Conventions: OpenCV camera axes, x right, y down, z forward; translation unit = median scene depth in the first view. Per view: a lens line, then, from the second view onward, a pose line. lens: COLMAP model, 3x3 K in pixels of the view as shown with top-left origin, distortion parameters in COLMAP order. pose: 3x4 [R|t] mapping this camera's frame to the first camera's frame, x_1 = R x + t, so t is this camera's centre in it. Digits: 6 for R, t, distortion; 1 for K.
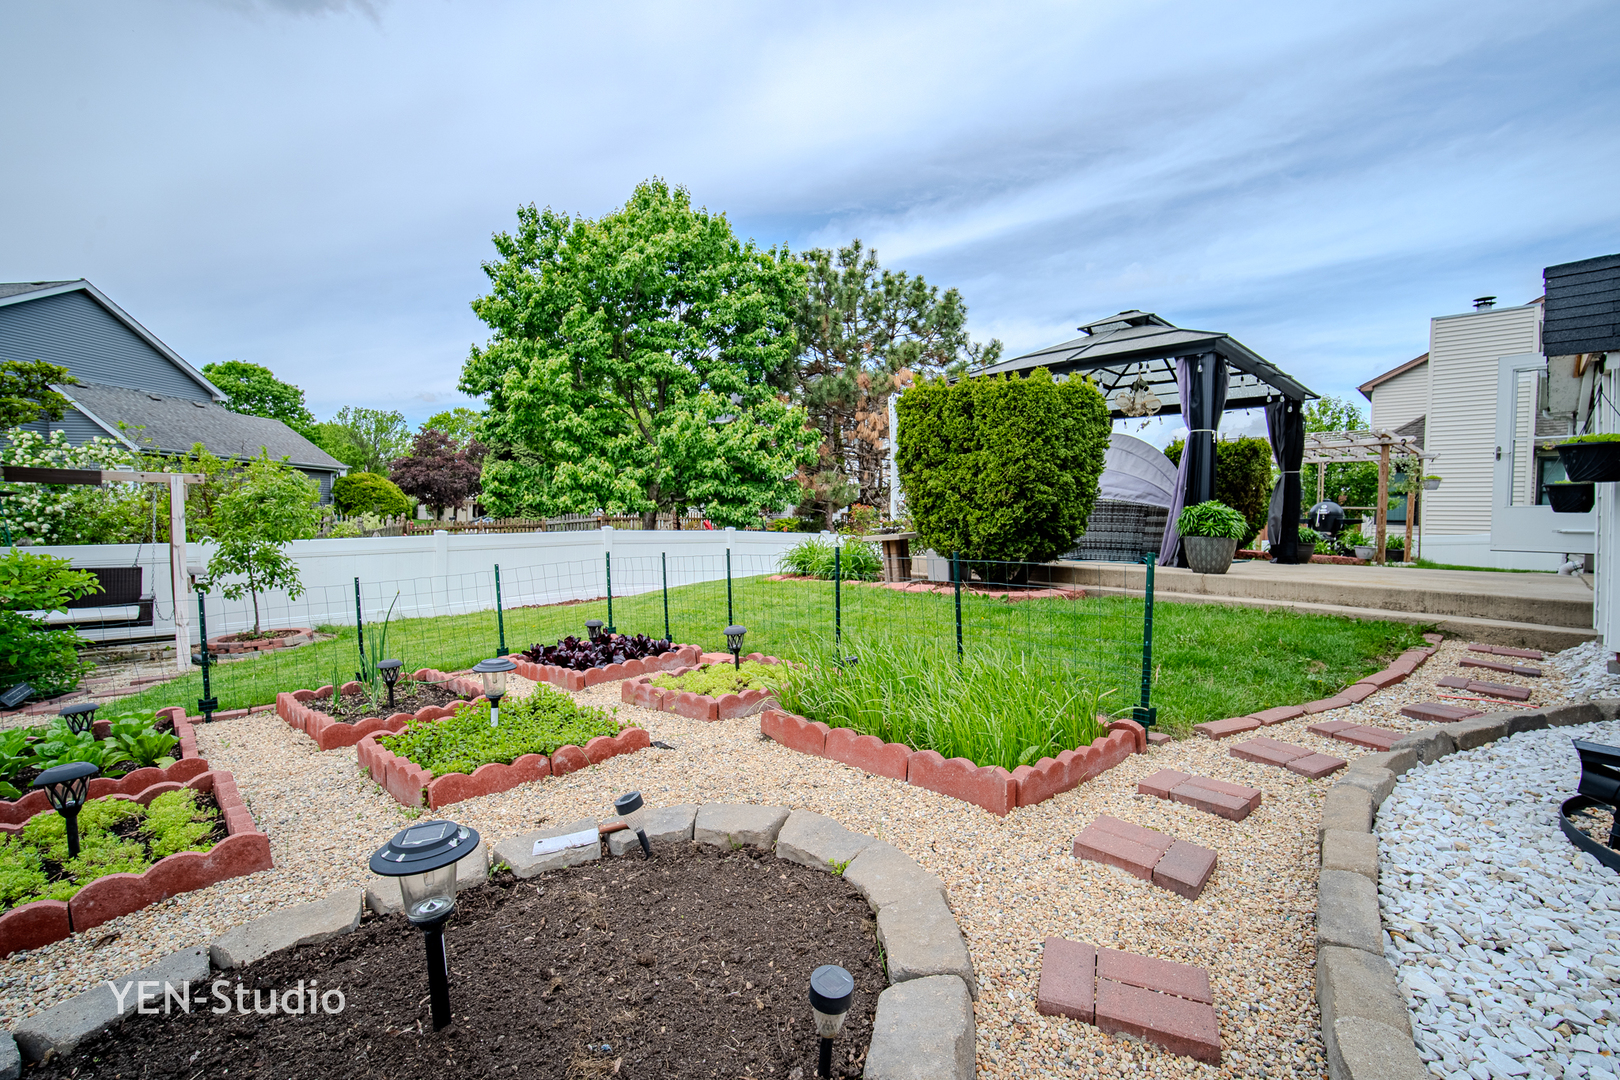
lens RADIAL K [[703.8, 0, 808.0], [0, 703.8, 542.2], [0, 0, 1]] dist [-0.016873, 0.000319]
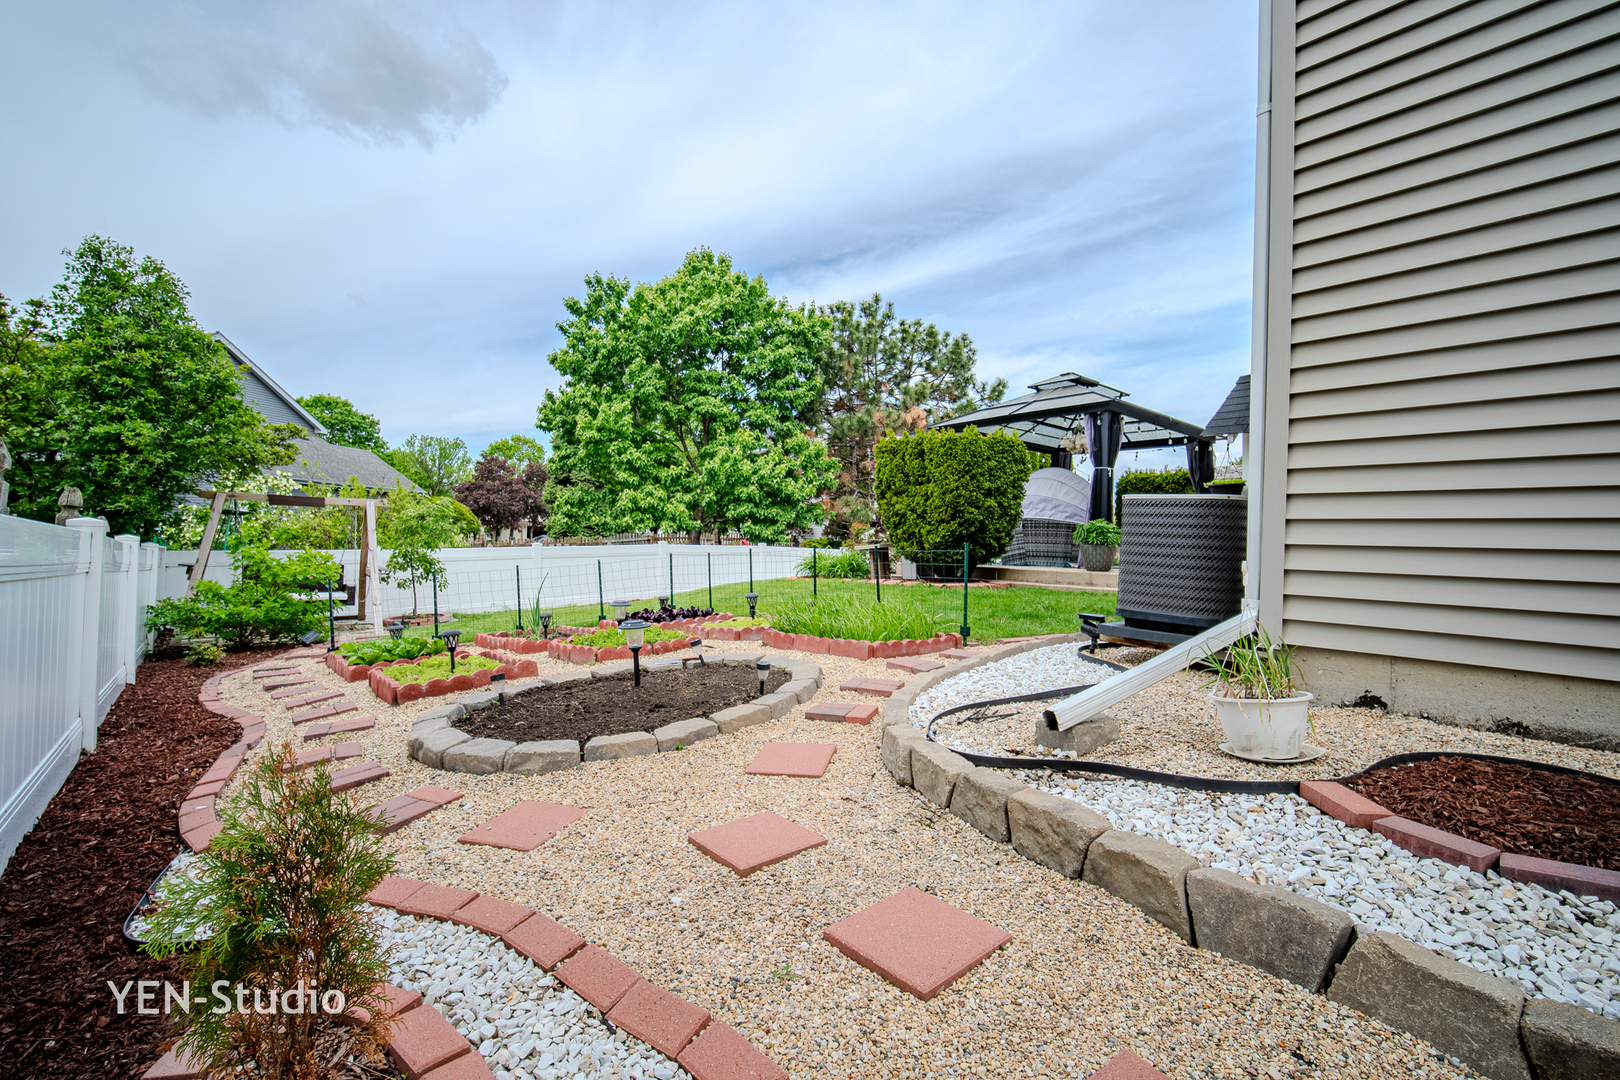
lens RADIAL K [[703.8, 0, 812.5], [0, 703.8, 526.0], [0, 0, 1]] dist [-0.016873, 0.000319]
pose [[0.998705, 0.001254, -0.050863, 0.030618], [-0.004062, 0.998470, -0.055146, 0.013106], [0.050716, 0.055281, 0.997182, -0.162135]]
